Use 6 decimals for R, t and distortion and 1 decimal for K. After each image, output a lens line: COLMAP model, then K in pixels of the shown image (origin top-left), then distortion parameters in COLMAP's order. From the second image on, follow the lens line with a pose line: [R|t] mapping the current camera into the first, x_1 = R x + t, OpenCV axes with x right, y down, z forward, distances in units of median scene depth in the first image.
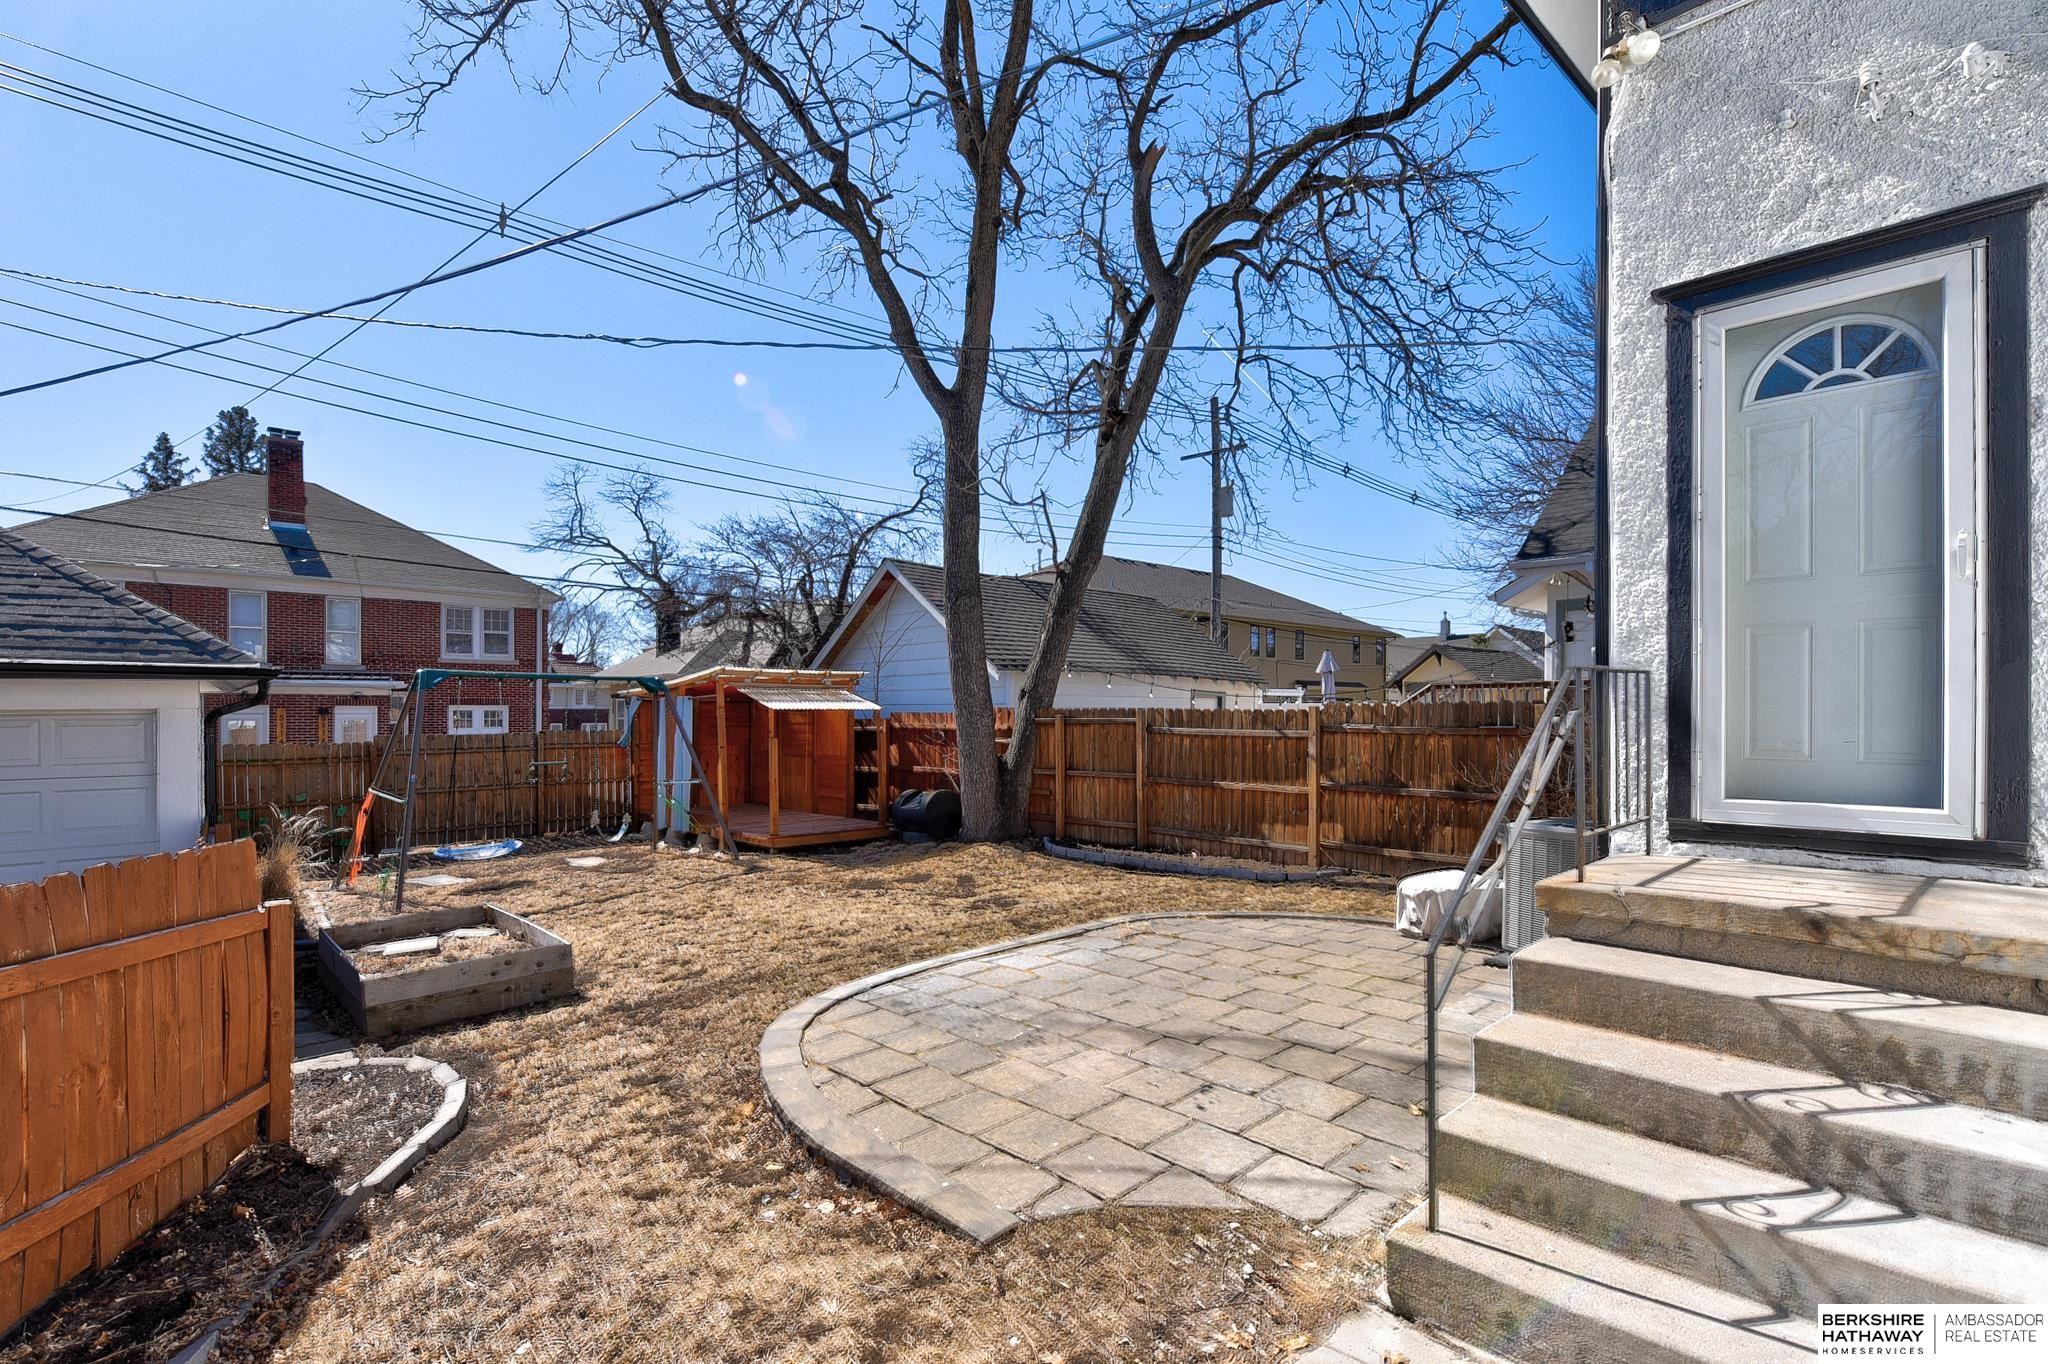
lens RADIAL K [[967.7, 0, 1032.4], [0, 967.7, 721.9], [0, 0, 1]] dist [0.004766, -0.002051]
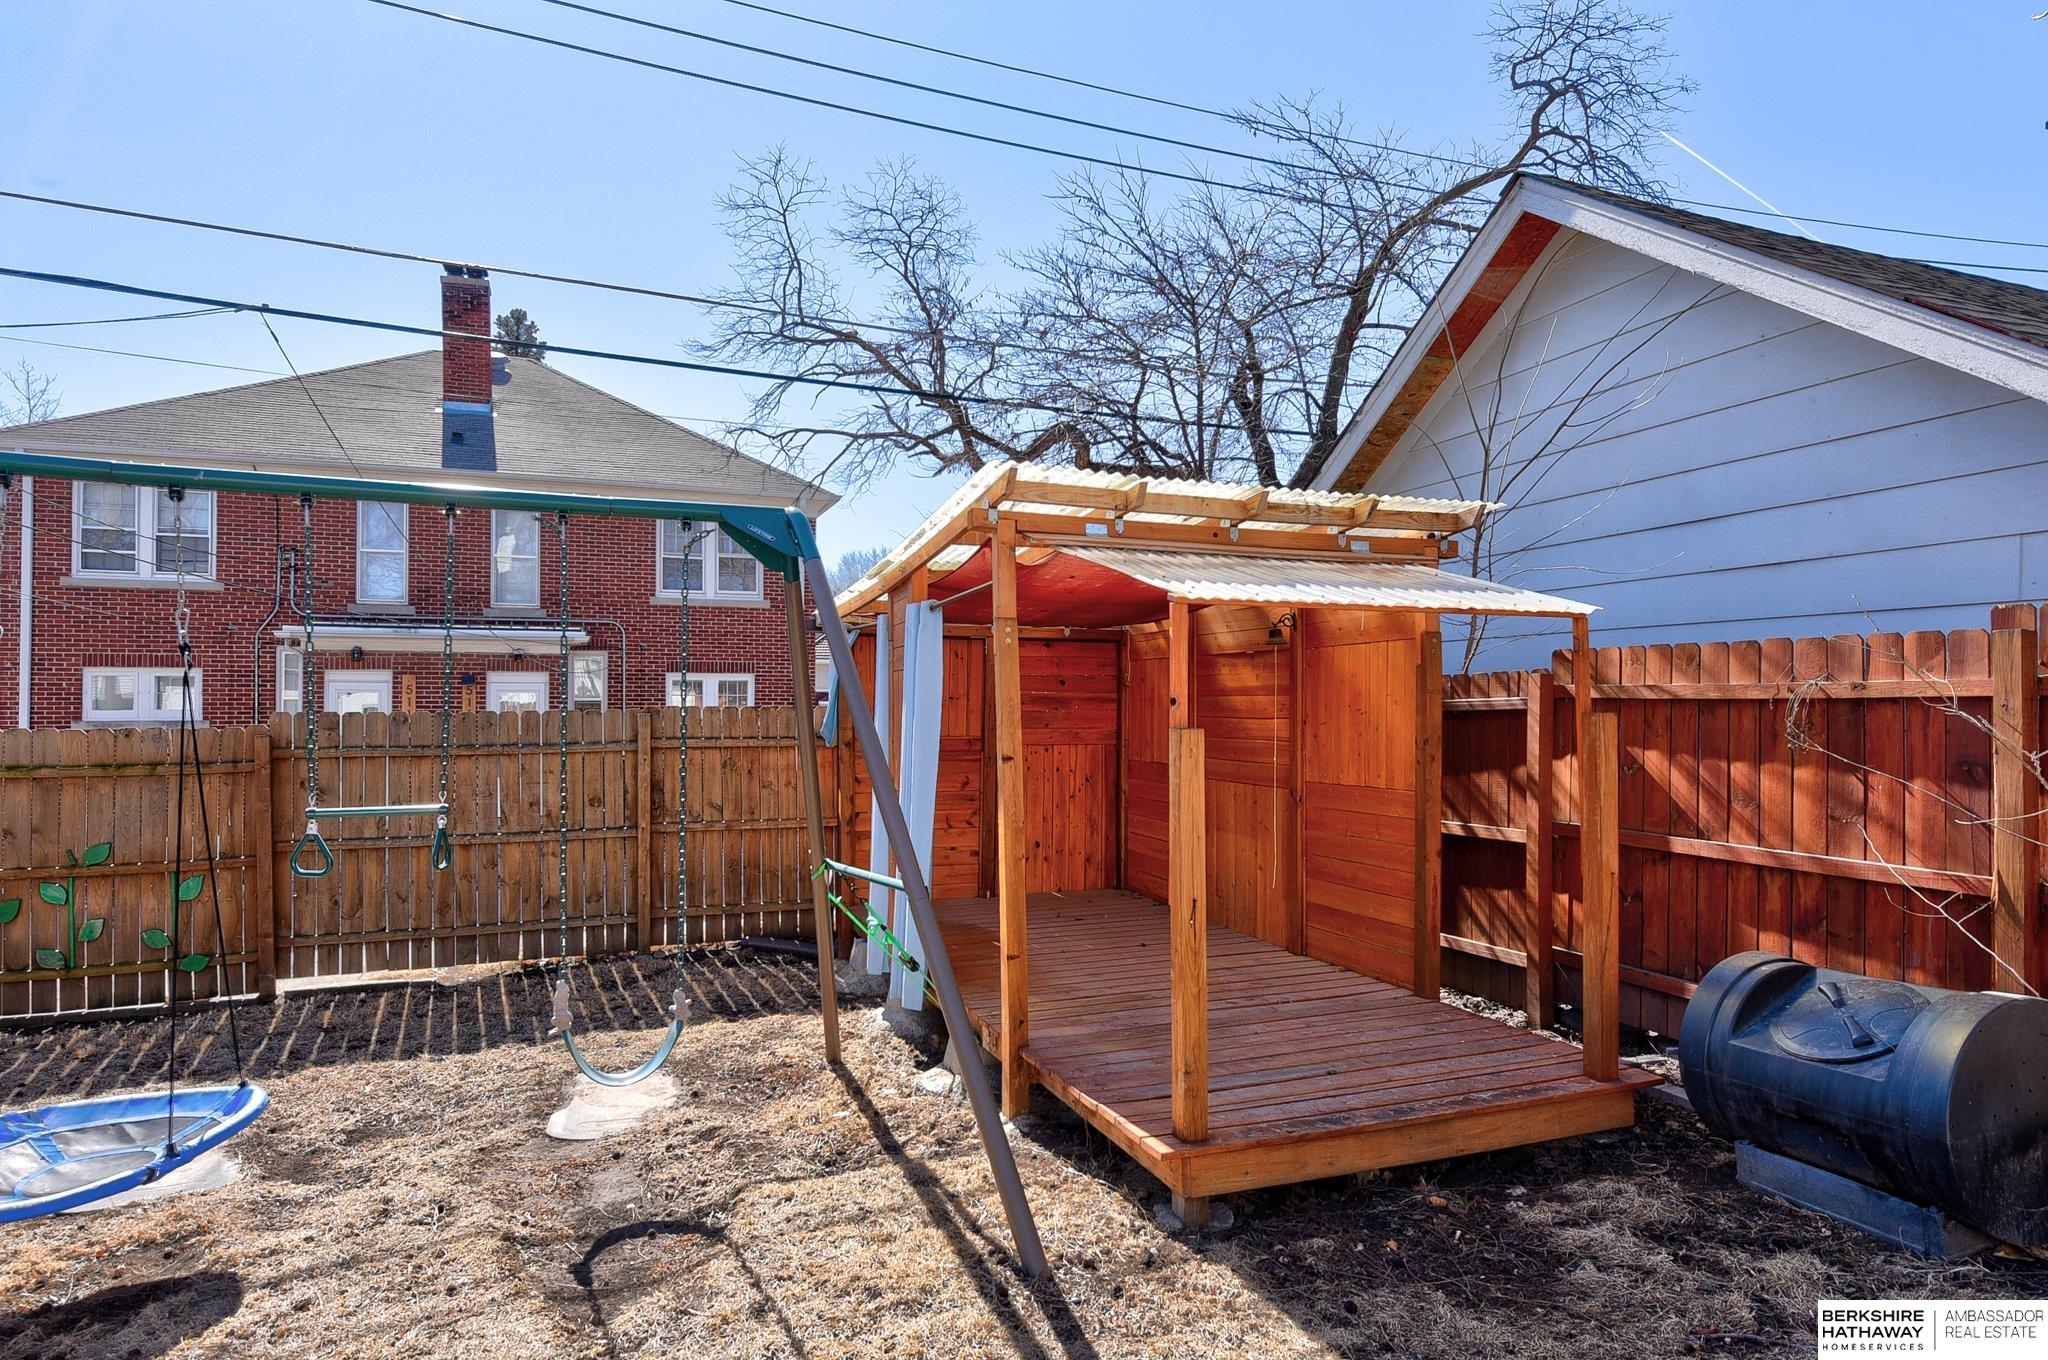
lens RADIAL K [[1160.2, 0, 1031.1], [0, 1160.2, 695.0], [0, 0, 1]] dist [0.002145, 0.003889]
pose [[0.930619, 0.000637, -0.365989, -0.180972], [-0.006944, 0.999849, -0.015916, 0.012497], [0.365924, 0.017353, 0.930483, 0.653443]]
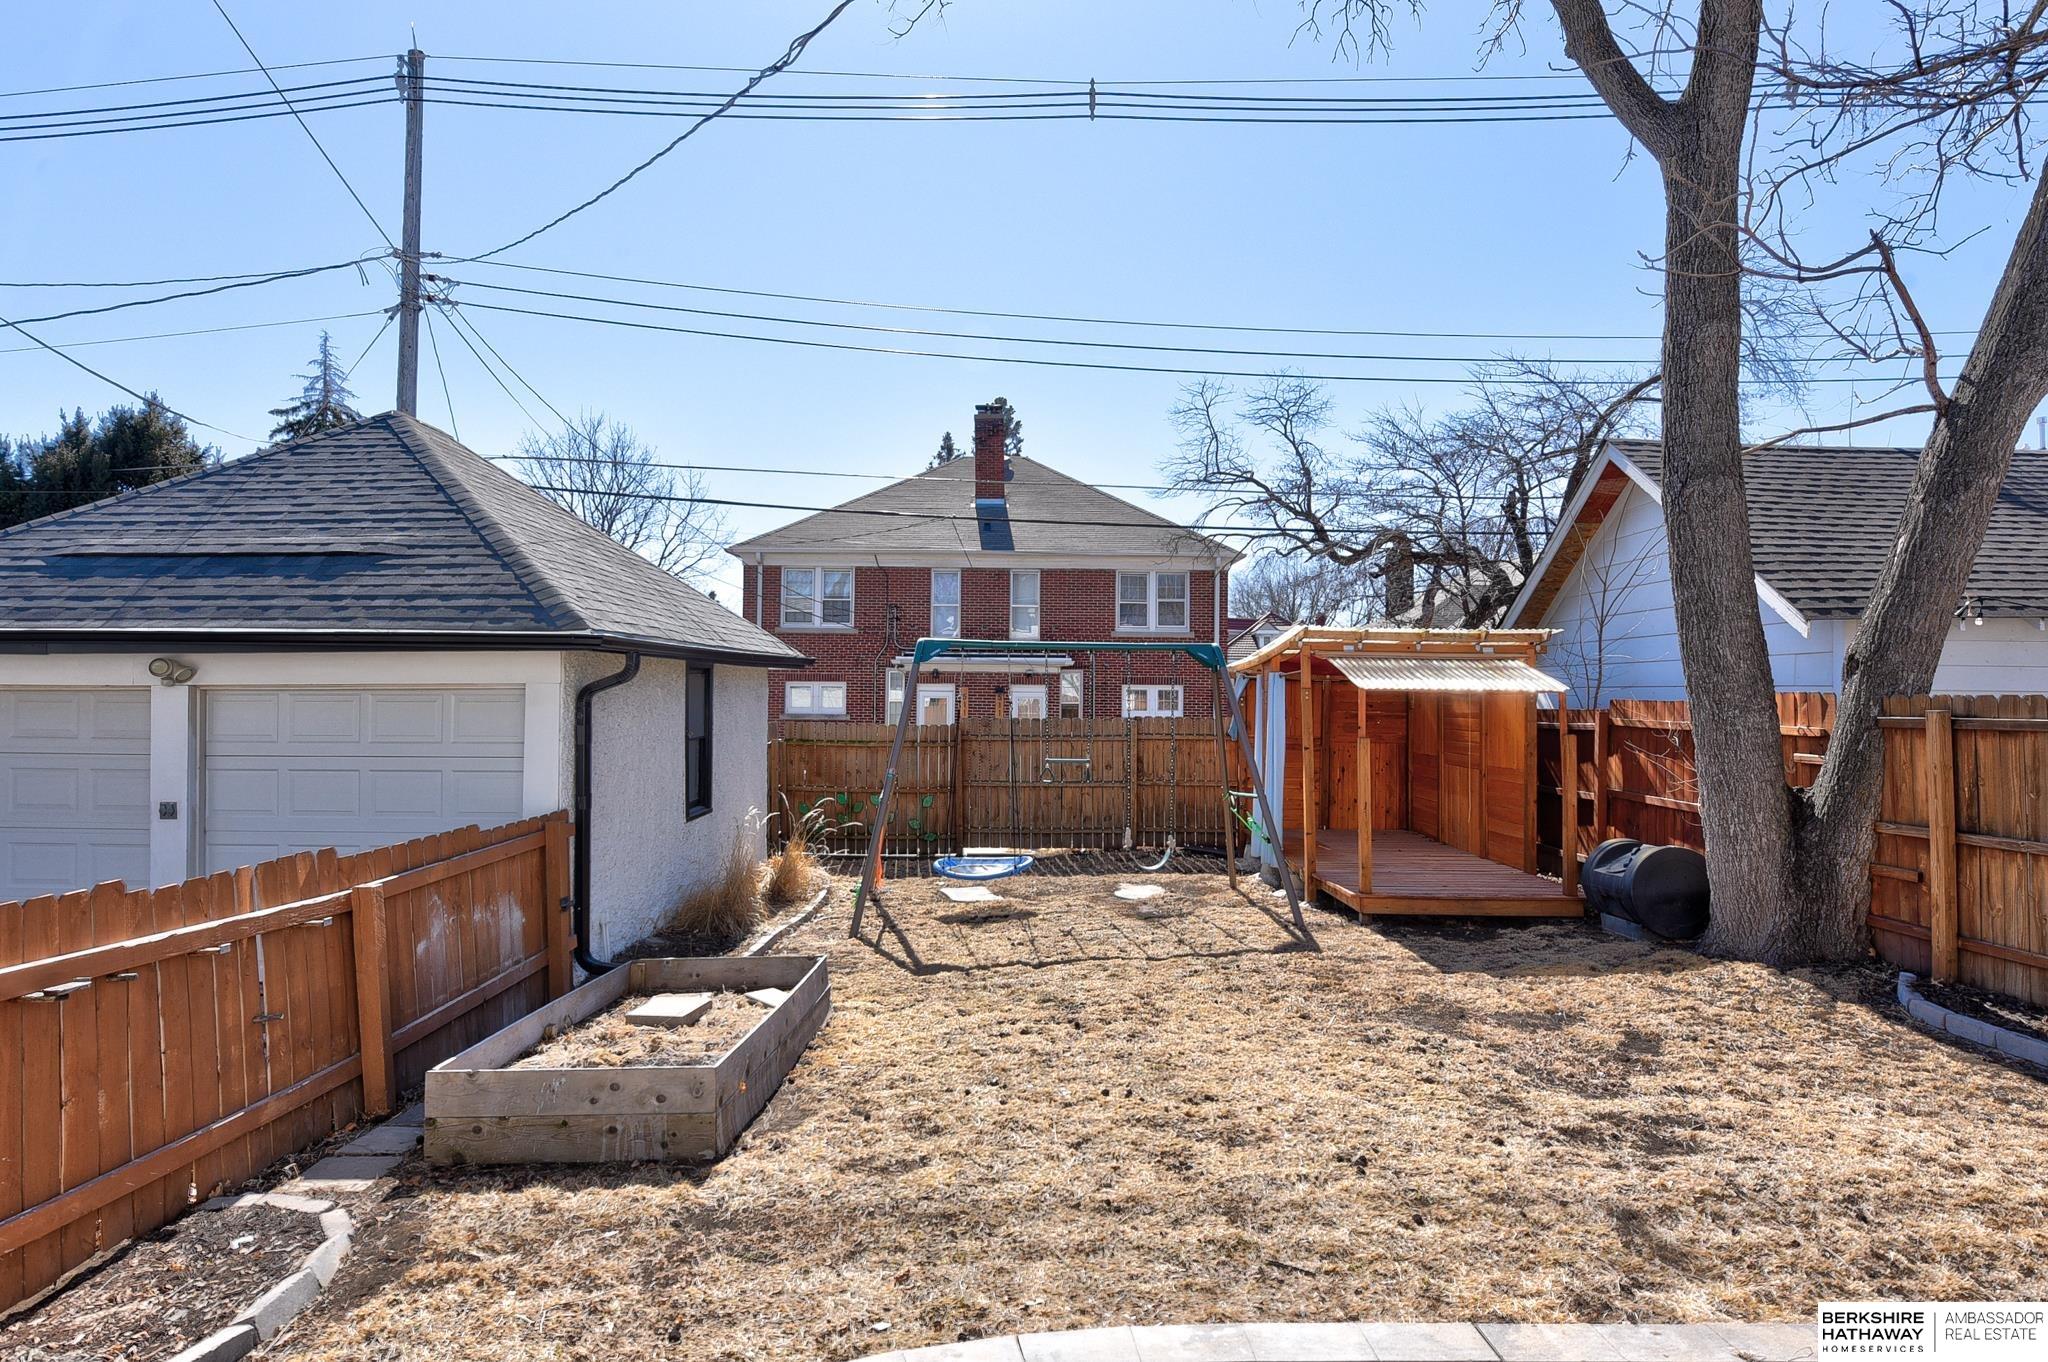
lens RADIAL K [[1160.2, 0, 1001.6], [0, 1160.2, 649.9], [0, 0, 1]] dist [0.002145, 0.003889]
pose [[0.729461, -0.015570, -0.683845, 0.072281], [-0.018052, 0.998954, -0.042001, -0.003889], [0.683784, 0.042983, 0.728417, 0.256222]]
